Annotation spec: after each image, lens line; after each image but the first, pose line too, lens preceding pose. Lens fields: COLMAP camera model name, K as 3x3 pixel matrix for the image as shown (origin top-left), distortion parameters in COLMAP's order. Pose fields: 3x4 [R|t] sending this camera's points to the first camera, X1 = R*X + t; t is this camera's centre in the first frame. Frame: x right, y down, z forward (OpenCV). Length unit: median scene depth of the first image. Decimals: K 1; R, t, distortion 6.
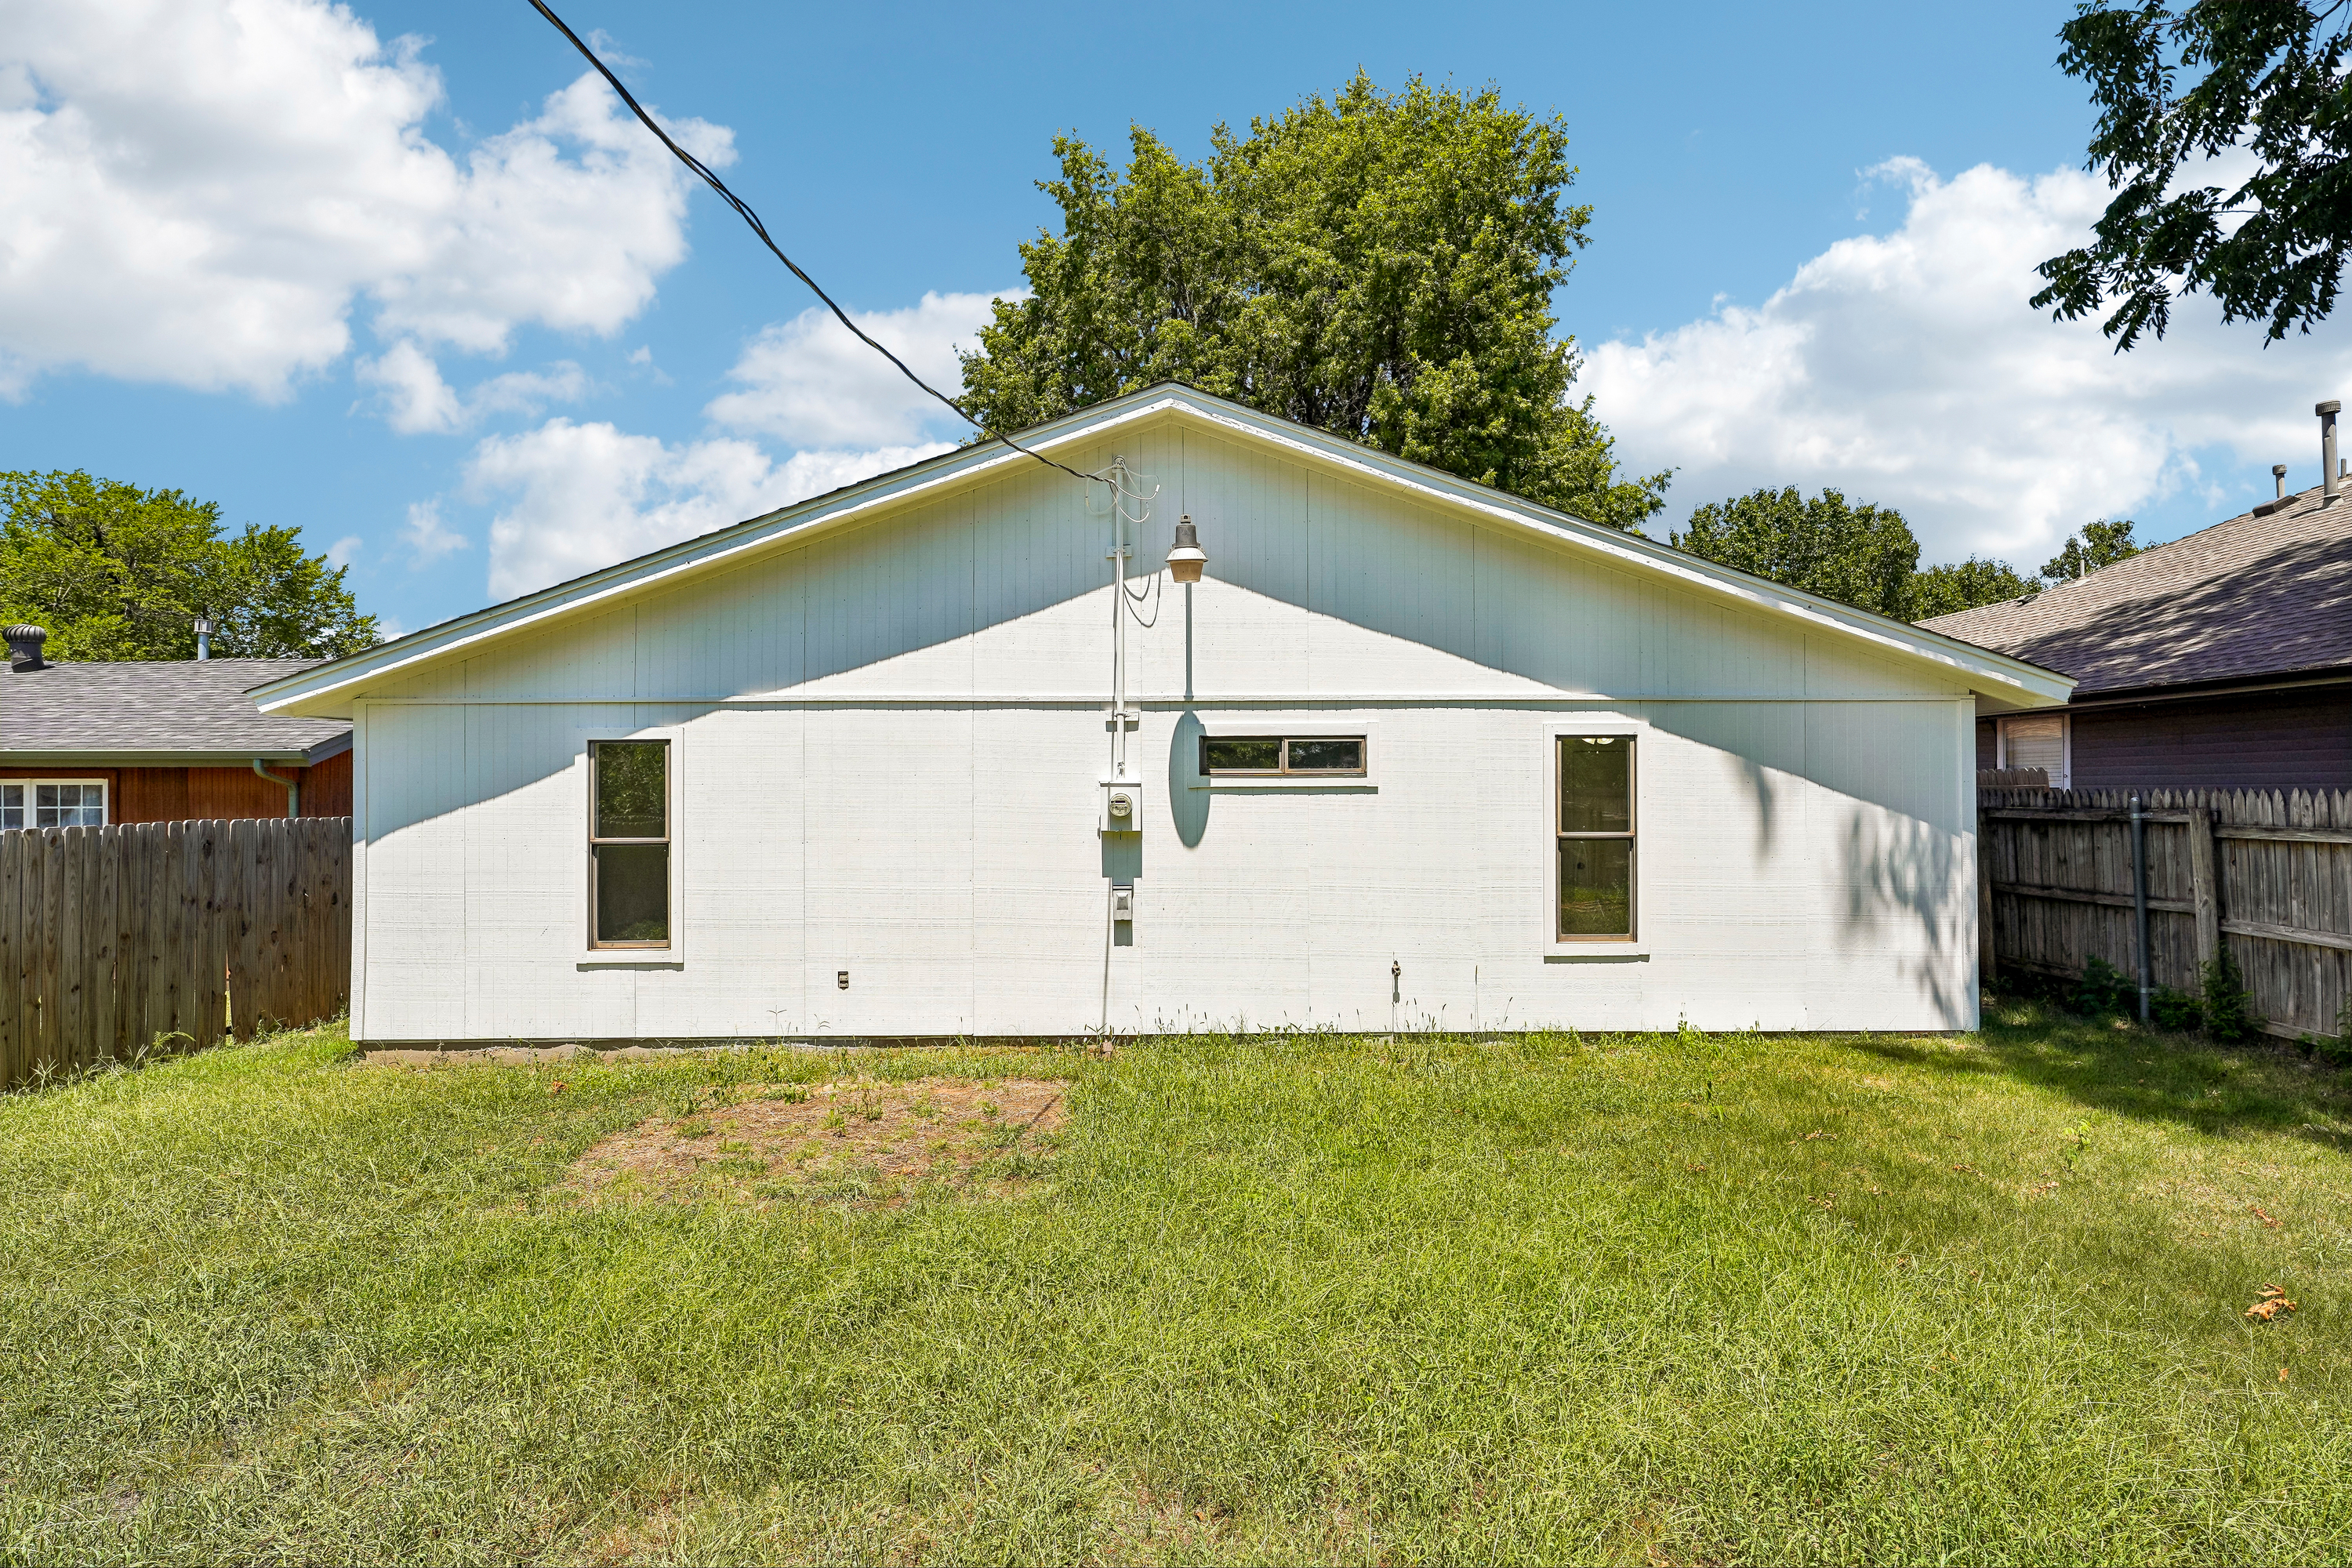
lens RADIAL K [[1207.8, 0, 1175.1], [0, 1207.8, 787.0], [0, 0, 1]] dist [-0.001512, 0.001216]
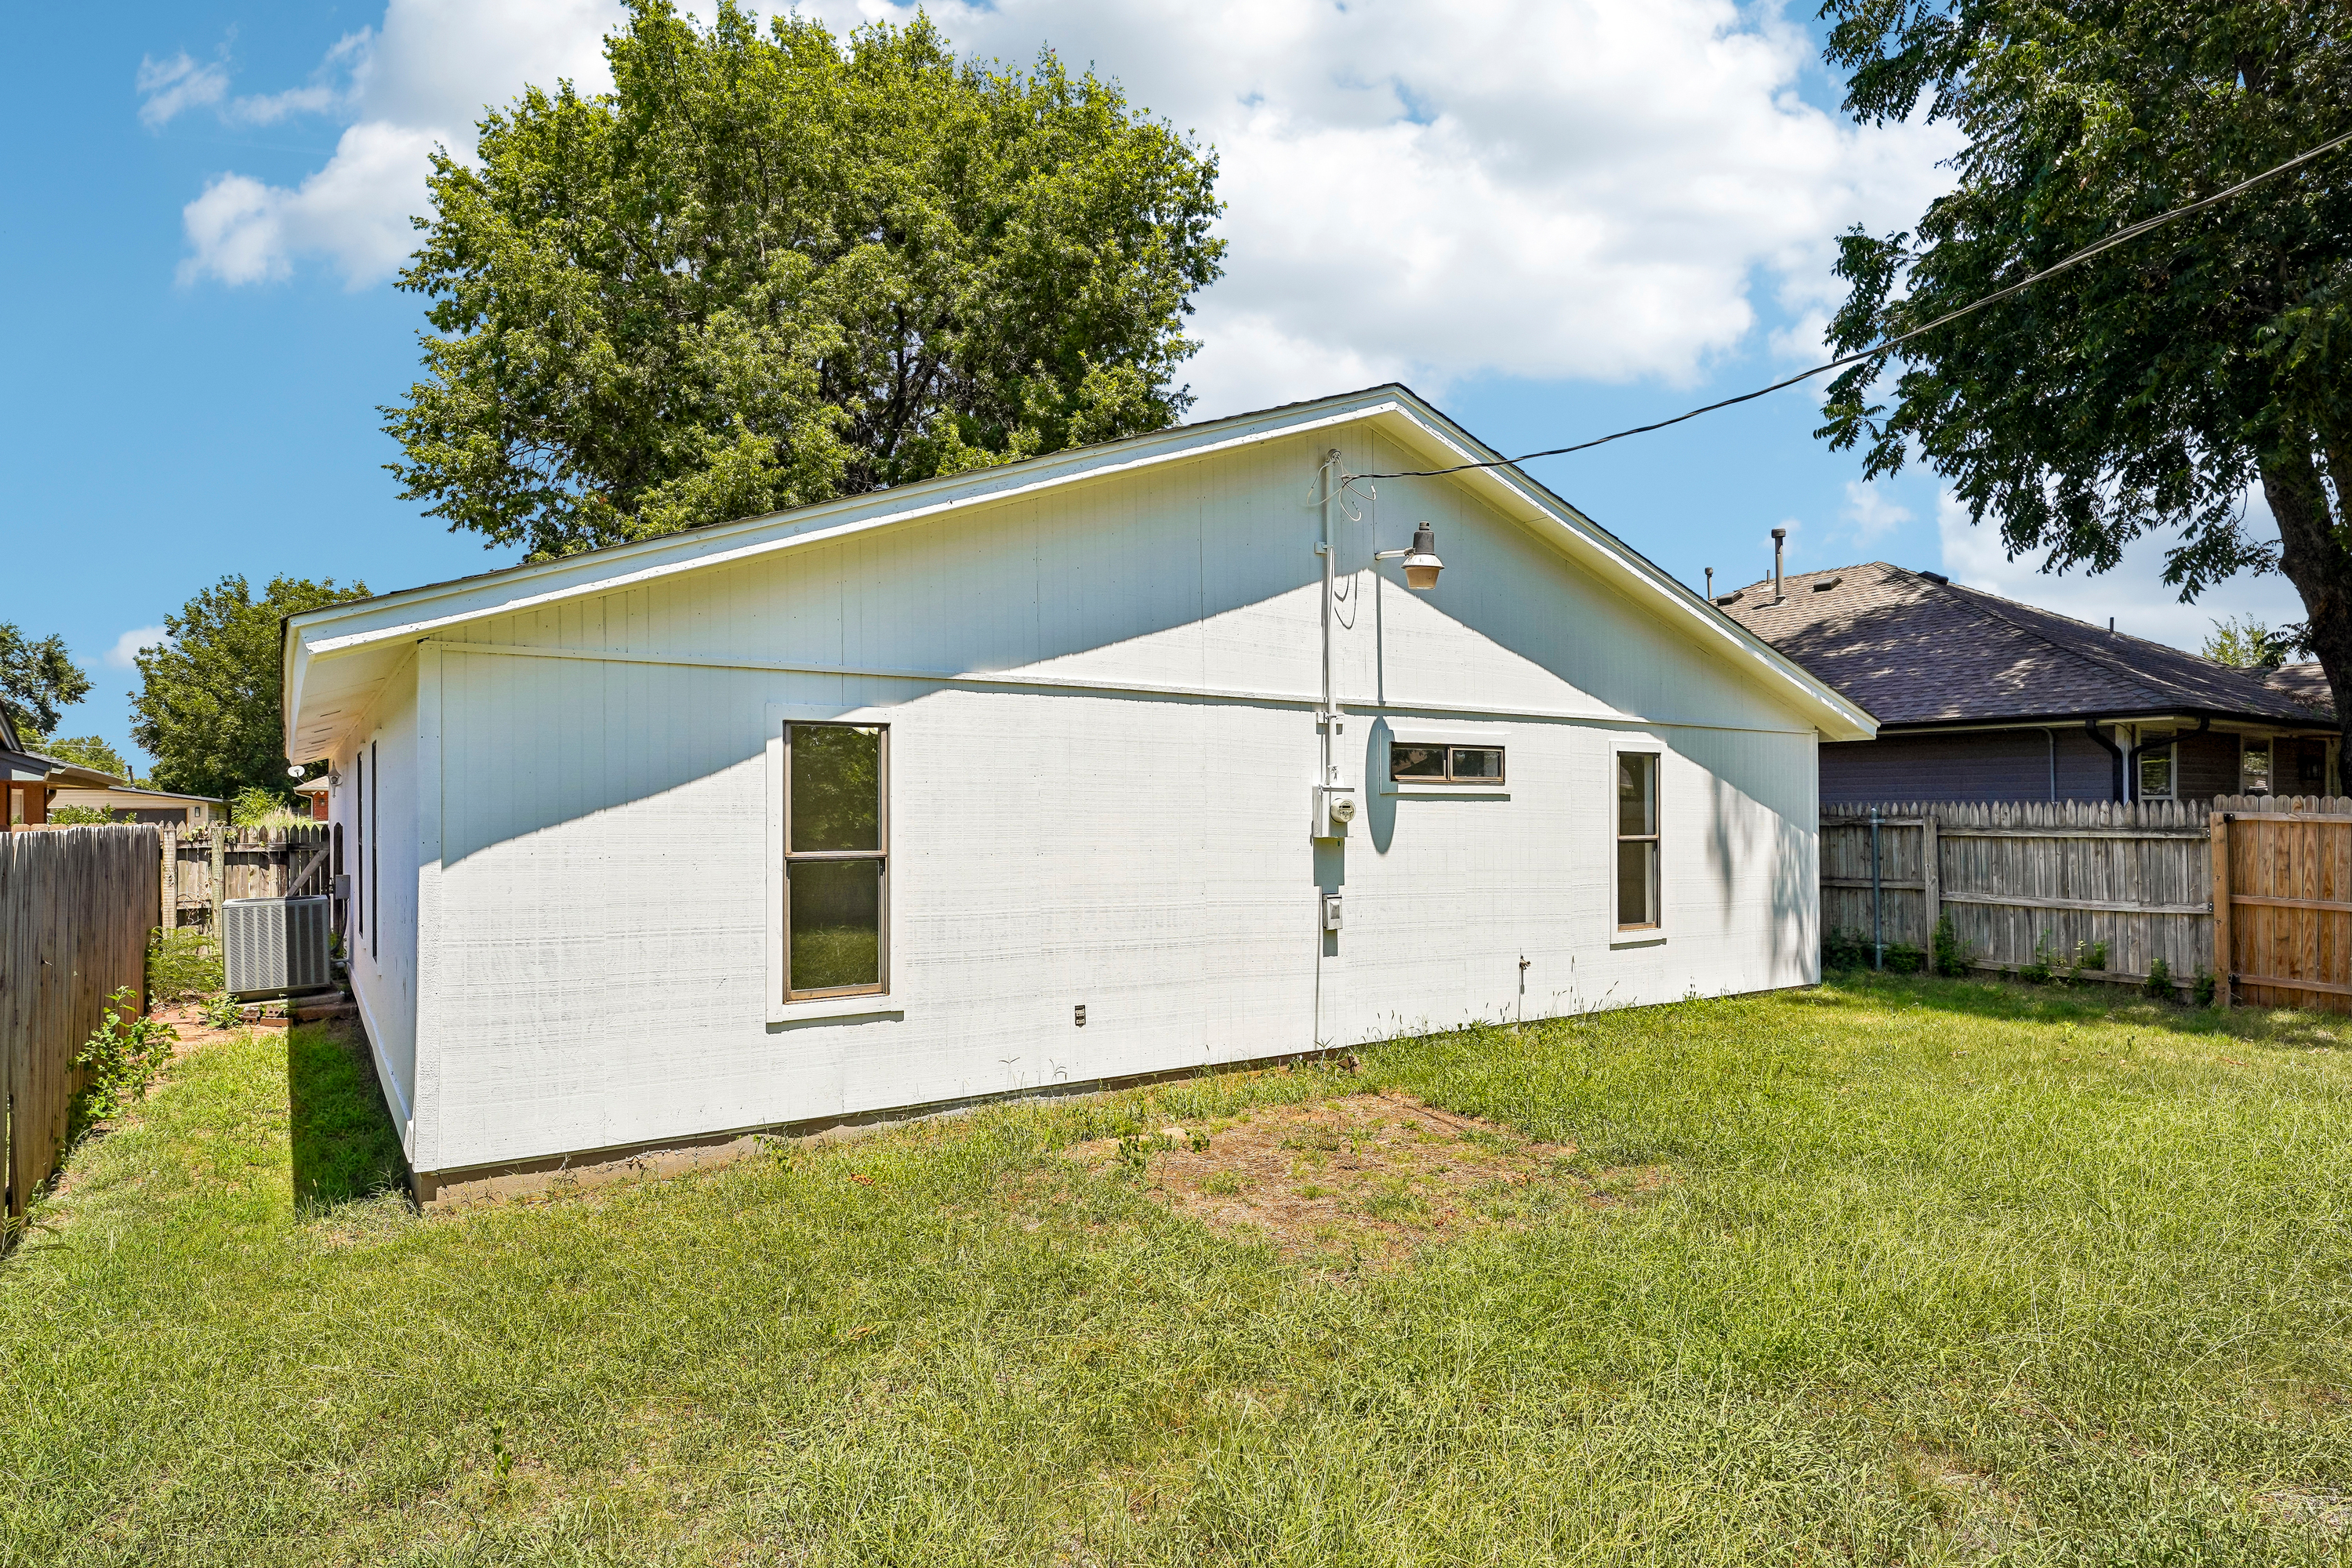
lens RADIAL K [[1322.6, 0, 1176.5], [0, 1322.6, 793.2], [0, 0, 1]] dist [-0.004259, -0.000850]
pose [[0.828670, 0.011199, 0.559625, -0.738706], [-0.006366, 0.999924, -0.010583, 0.013081], [-0.559701, 0.005208, 0.828678, 0.191883]]
